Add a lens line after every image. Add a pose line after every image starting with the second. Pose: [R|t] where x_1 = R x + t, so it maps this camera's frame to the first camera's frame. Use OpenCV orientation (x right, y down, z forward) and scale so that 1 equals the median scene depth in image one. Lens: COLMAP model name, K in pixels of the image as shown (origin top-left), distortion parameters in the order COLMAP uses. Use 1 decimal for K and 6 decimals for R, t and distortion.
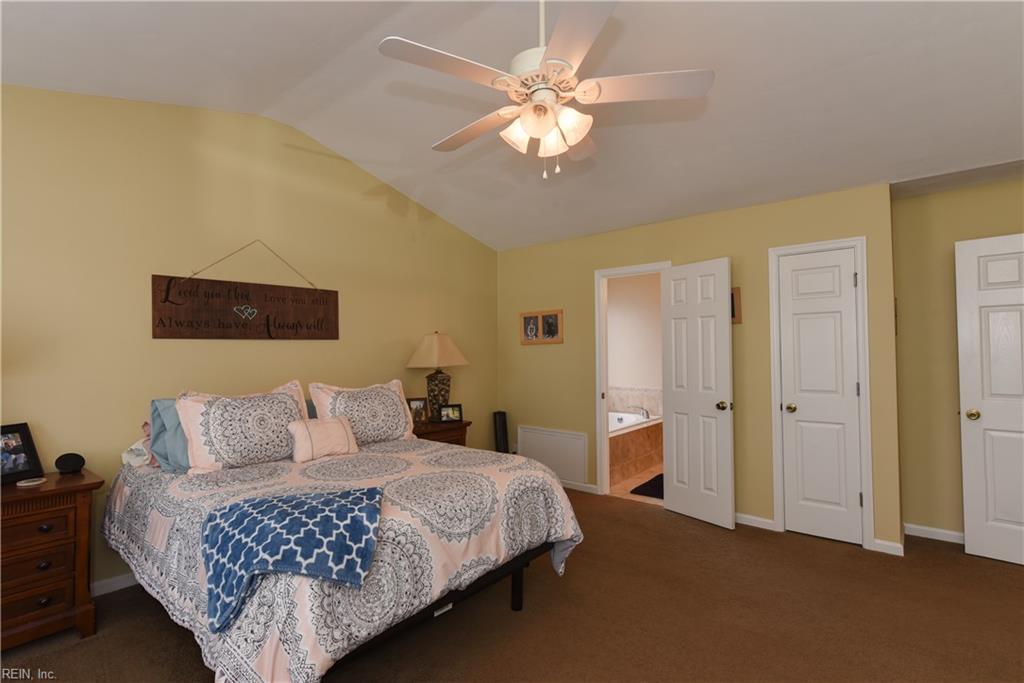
lens RADIAL K [[476.3, 0, 515.9], [0, 476.3, 342.7], [0, 0, 1]] dist [0.000432, 0.000224]
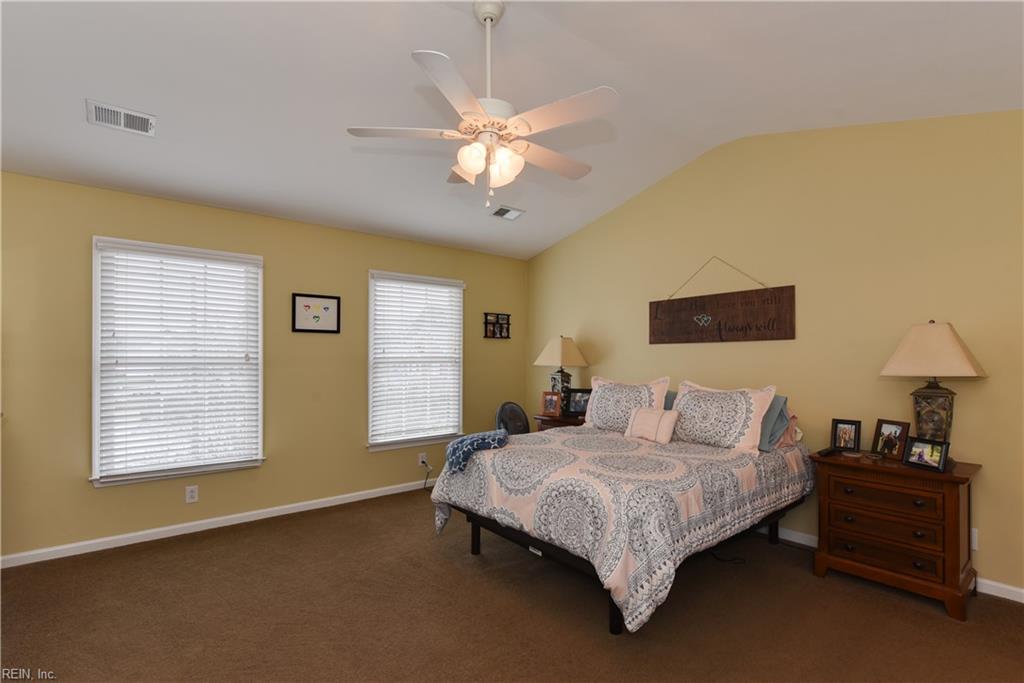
lens RADIAL K [[483.5, 0, 511.0], [0, 483.5, 360.7], [0, 0, 1]] dist [0.001394, 0.000216]
pose [[-0.191805, 0.016036, -0.981302, 0.632479], [0.020175, 0.999720, 0.012393, 0.011823], [0.981226, -0.017420, -0.192074, 0.658466]]
